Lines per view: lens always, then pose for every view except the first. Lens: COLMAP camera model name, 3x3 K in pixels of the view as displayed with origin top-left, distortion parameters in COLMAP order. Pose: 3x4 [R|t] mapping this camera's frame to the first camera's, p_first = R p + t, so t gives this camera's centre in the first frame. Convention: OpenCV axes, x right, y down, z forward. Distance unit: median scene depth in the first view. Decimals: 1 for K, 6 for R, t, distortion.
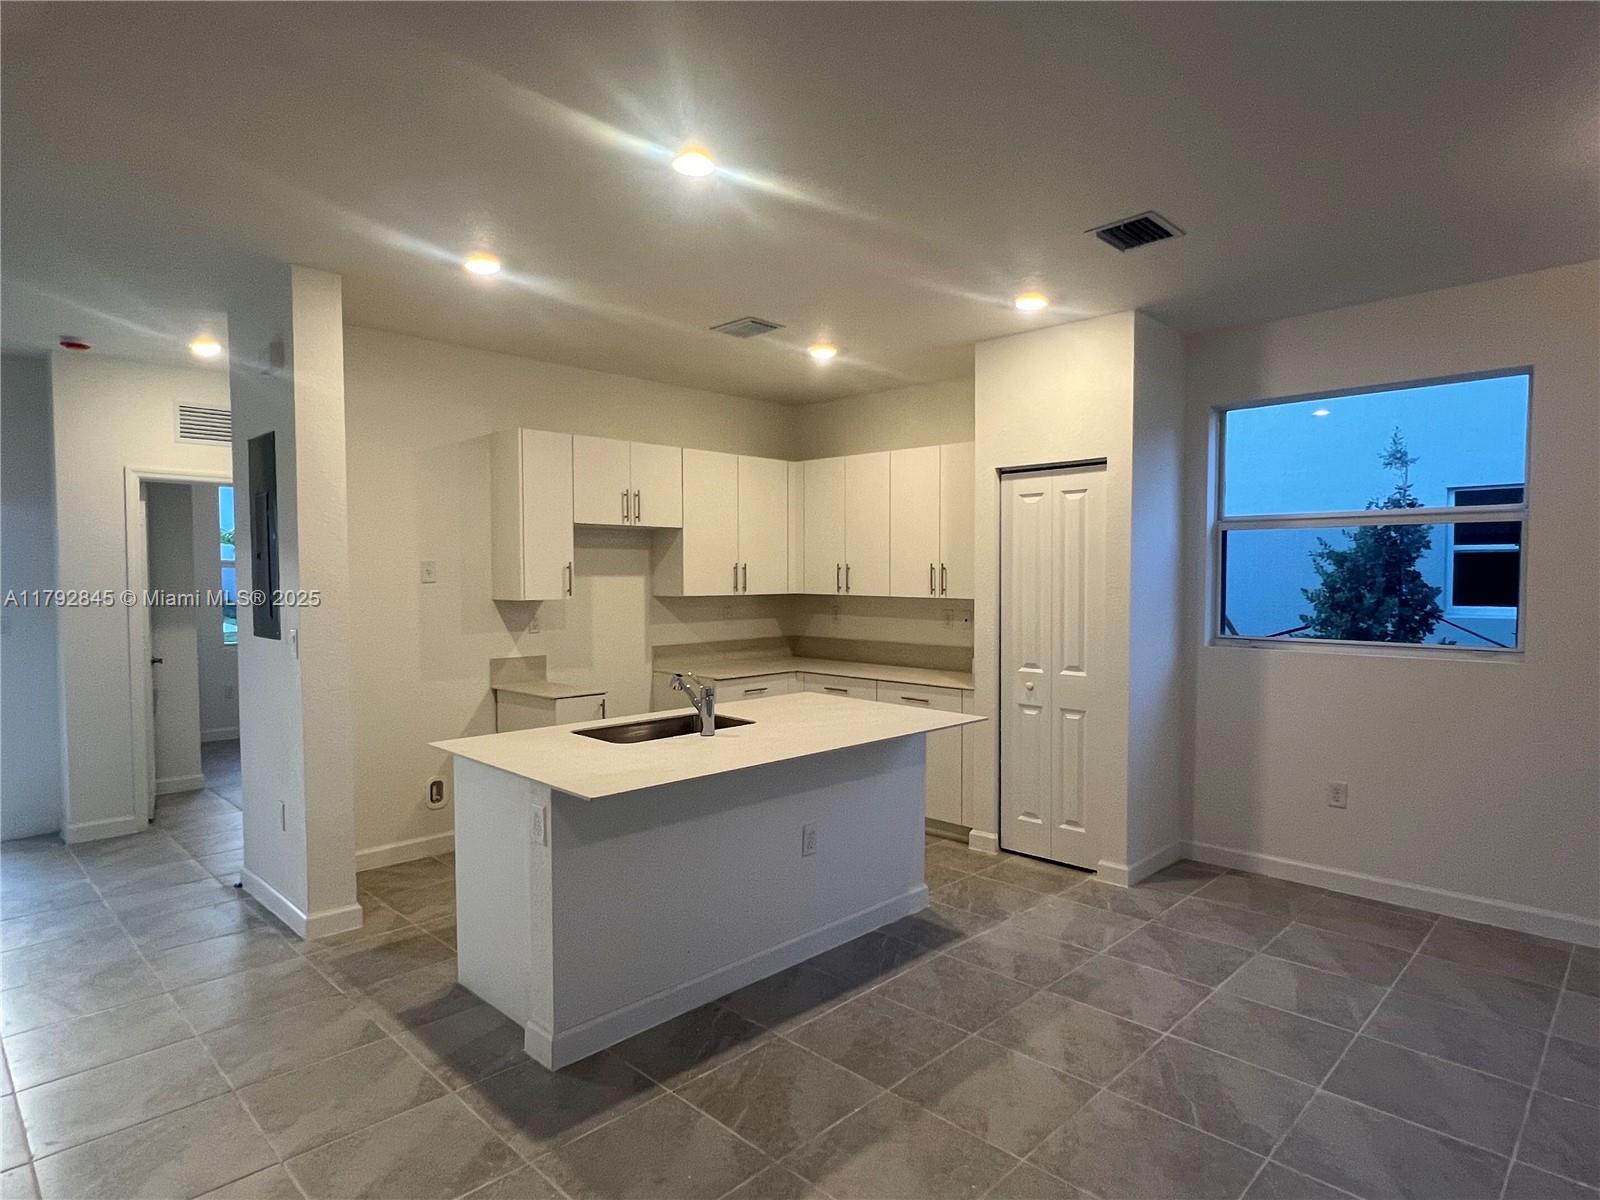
lens RADIAL K [[898.2, 0, 801.4], [0, 898.2, 608.6], [0, 0, 1]] dist [-0.002191, 0.001616]
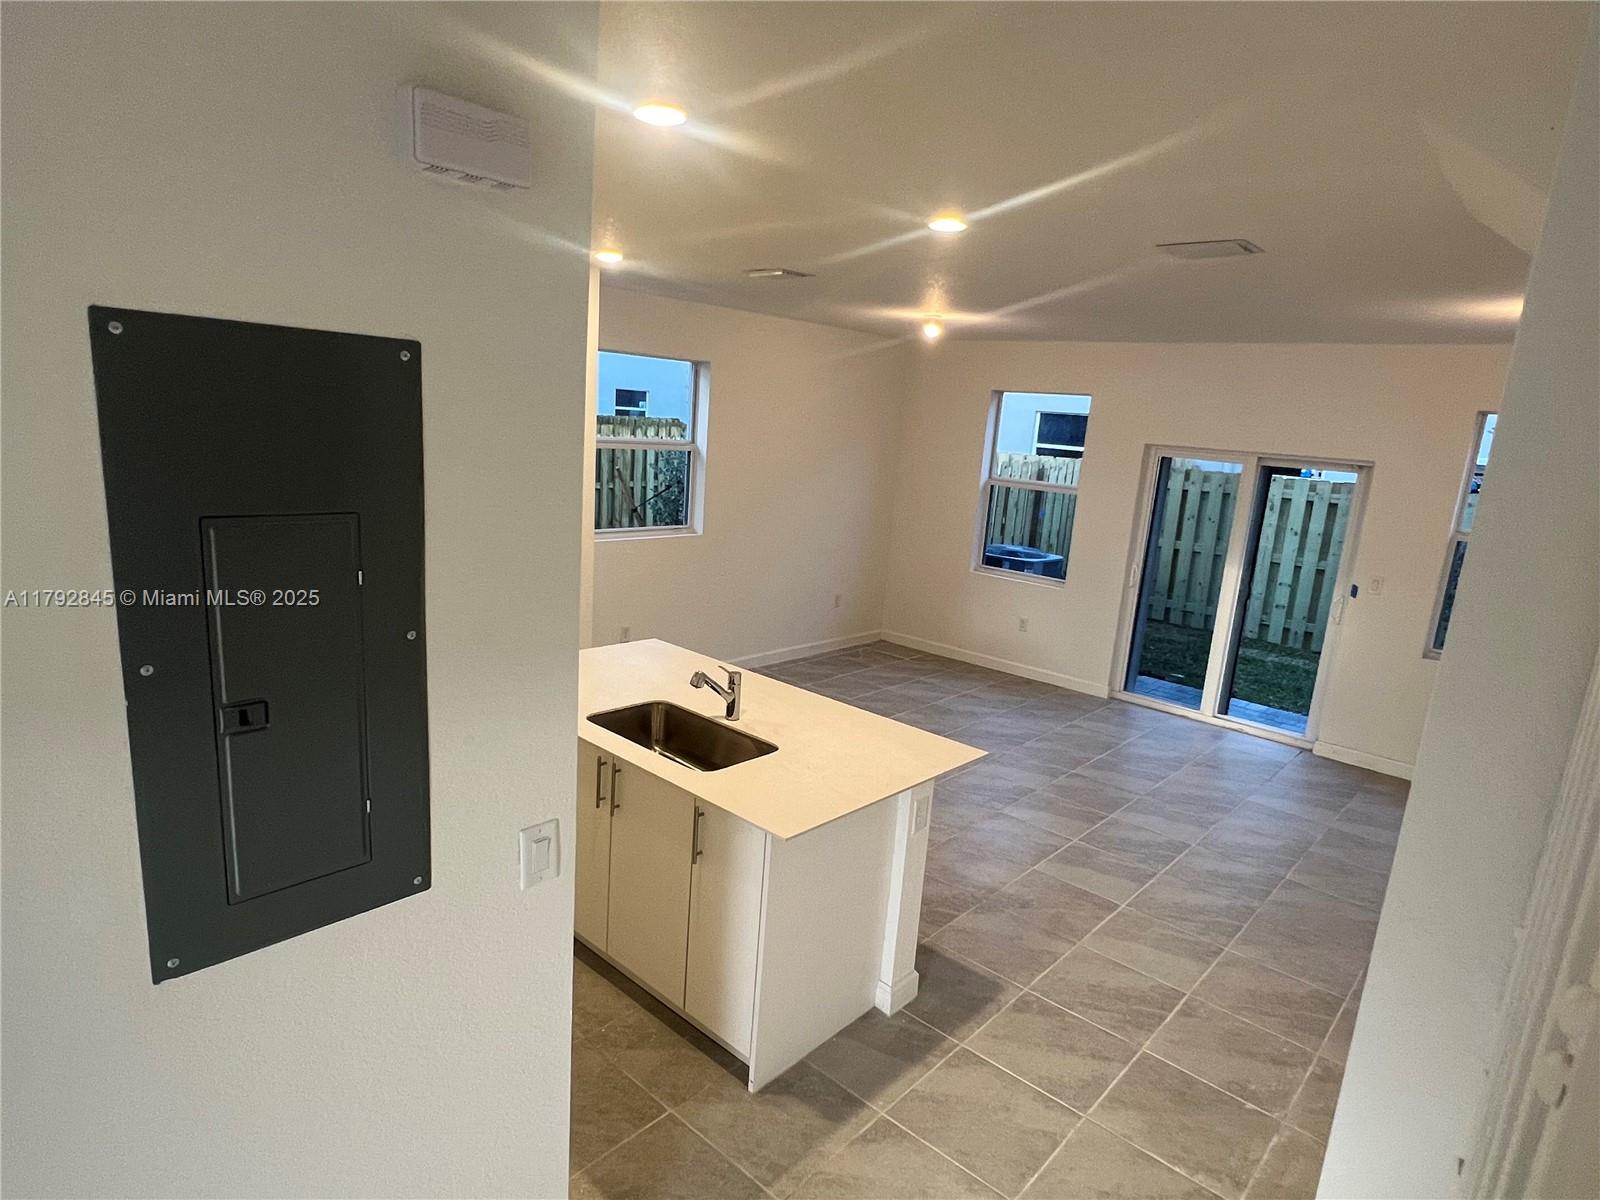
lens RADIAL K [[898.2, 0, 802.5], [0, 898.2, 612.0], [0, 0, 1]] dist [-0.002191, 0.001616]
pose [[-0.039607, -0.215798, 0.975634, -0.893615], [-0.032818, 0.976155, 0.214581, -0.163070], [-0.998676, -0.023519, -0.045745, 0.813364]]
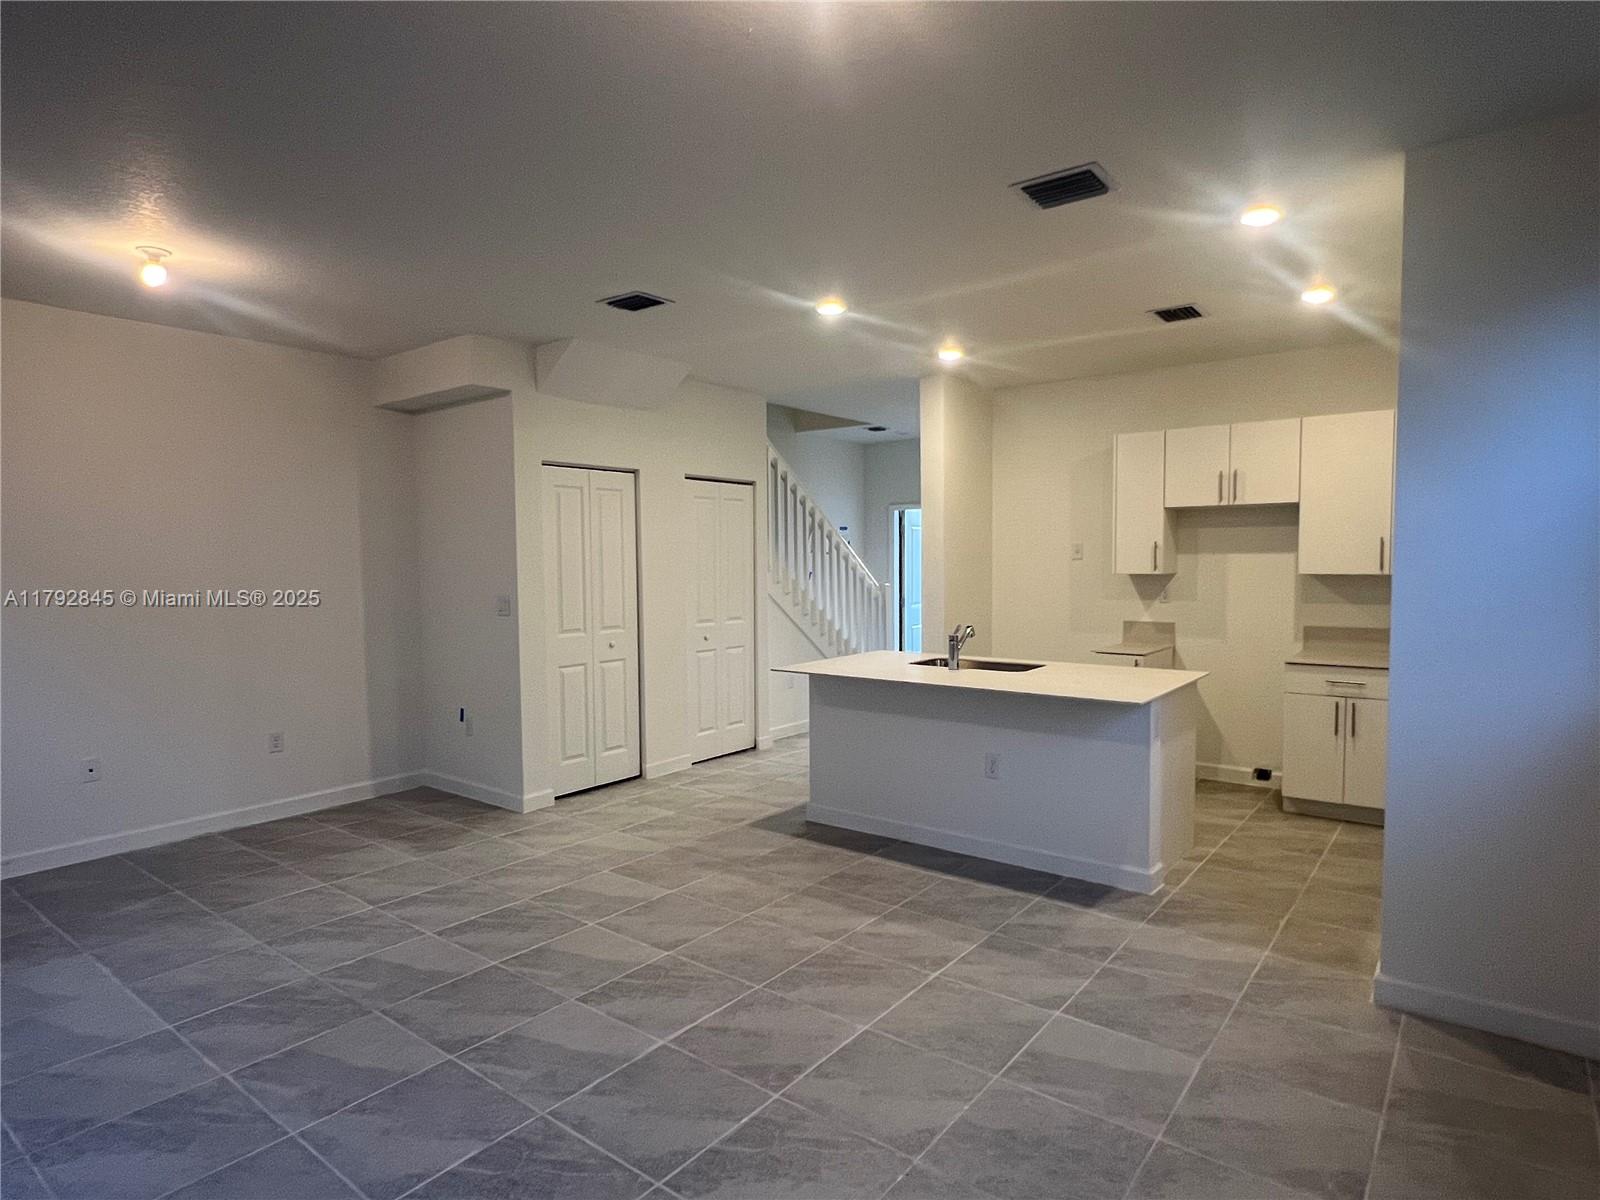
lens RADIAL K [[898.2, 0, 798.5], [0, 898.2, 611.4], [0, 0, 1]] dist [-0.002191, 0.001616]
pose [[0.116735, 0.058076, -0.991464, 1.034754], [-0.030081, 0.998038, 0.054919, -0.014384], [0.992707, 0.023413, 0.118253, 0.500423]]
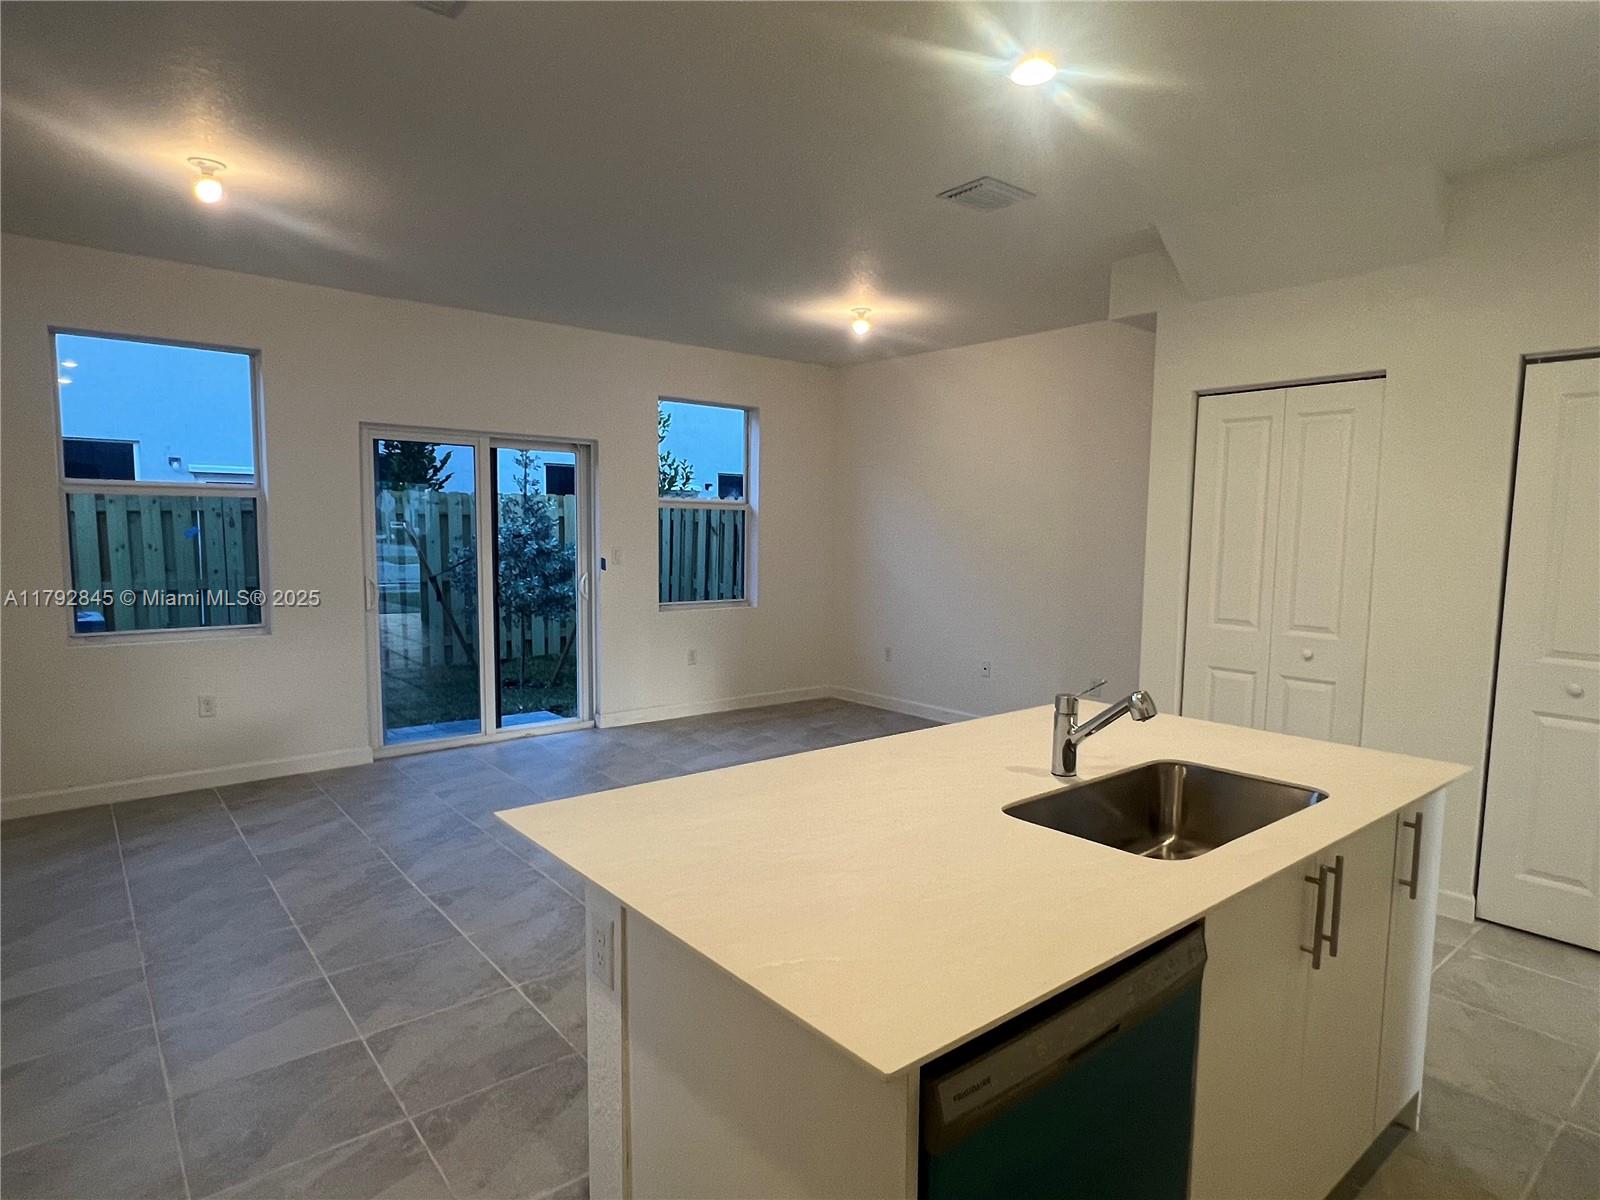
lens RADIAL K [[898.2, 0, 803.3], [0, 898.2, 612.7], [0, 0, 1]] dist [-0.002191, 0.001616]
pose [[-0.994782, -0.020435, 0.099955, 0.008952], [-0.006893, 0.990959, 0.133989, -0.037940], [-0.101790, 0.132601, -0.985929, 1.338555]]
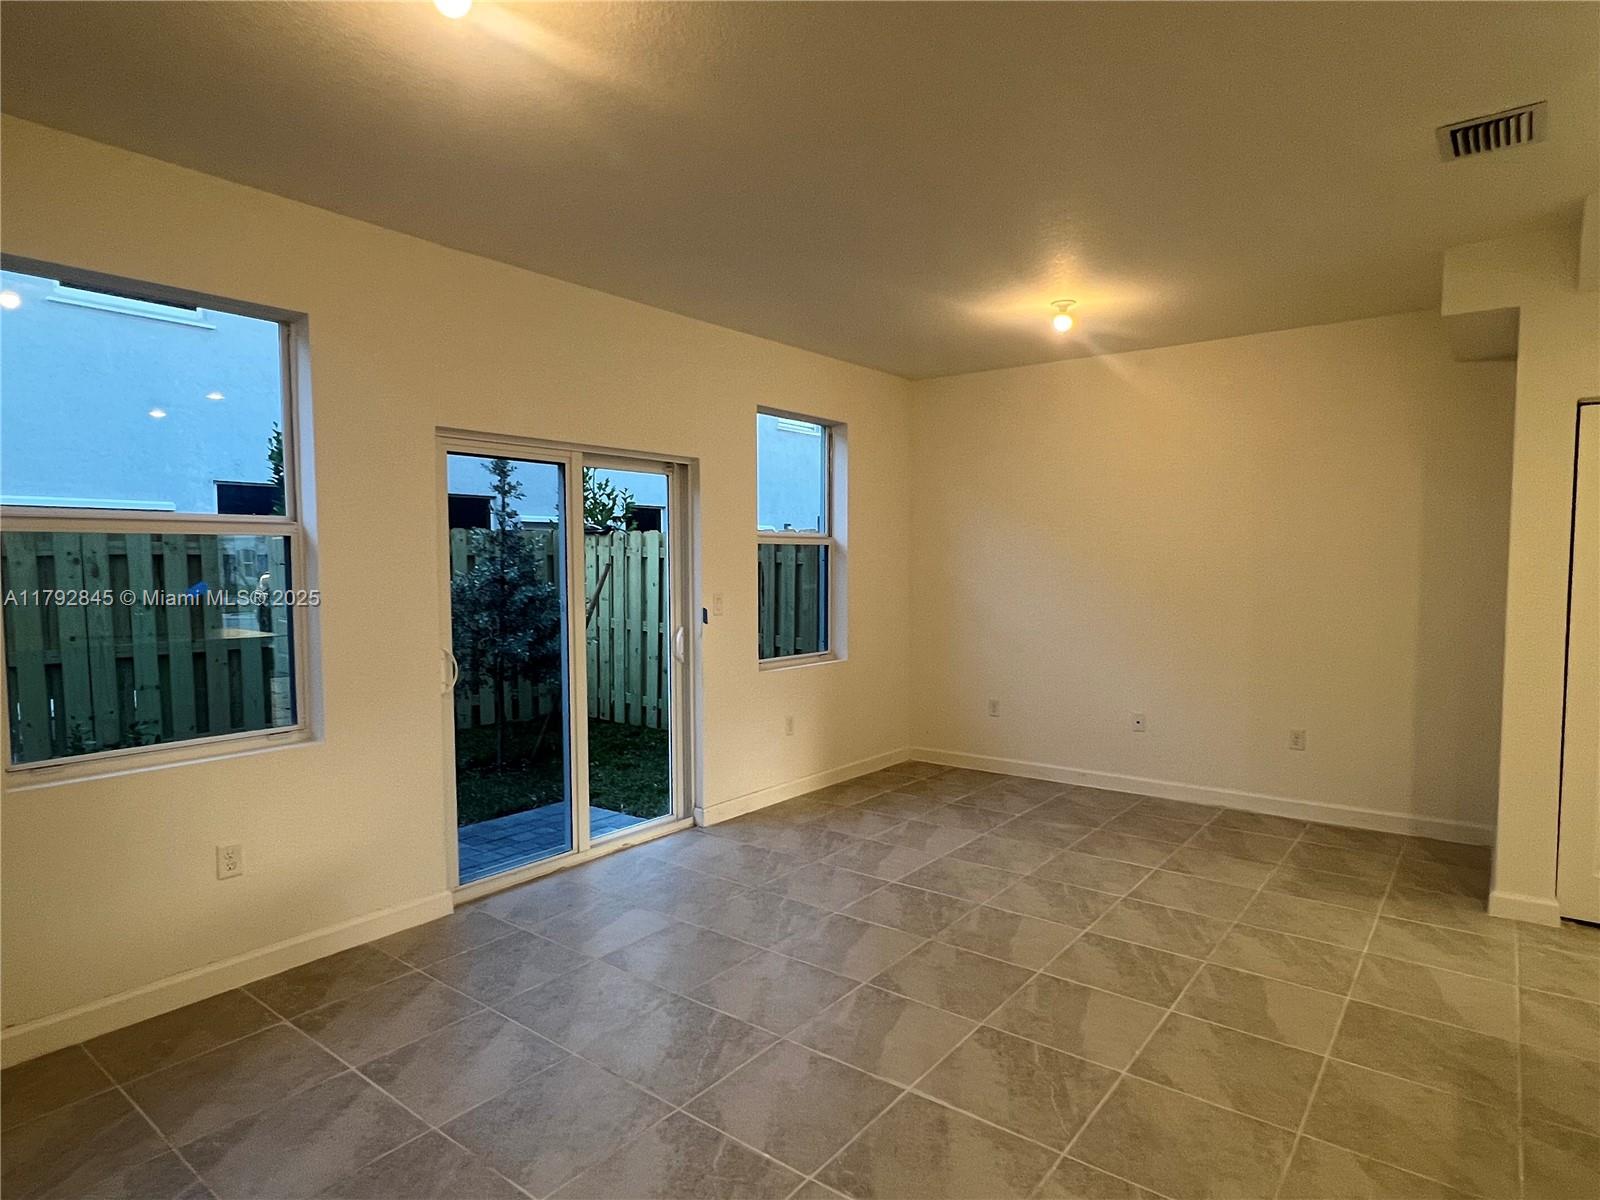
lens RADIAL K [[898.2, 0, 804.7], [0, 898.2, 611.6], [0, 0, 1]] dist [-0.002191, 0.001616]
pose [[-0.993384, 0.012635, -0.114139, 0.507570], [0.001604, 0.995358, 0.096225, -0.033449], [0.114825, 0.095406, -0.988794, 1.052704]]
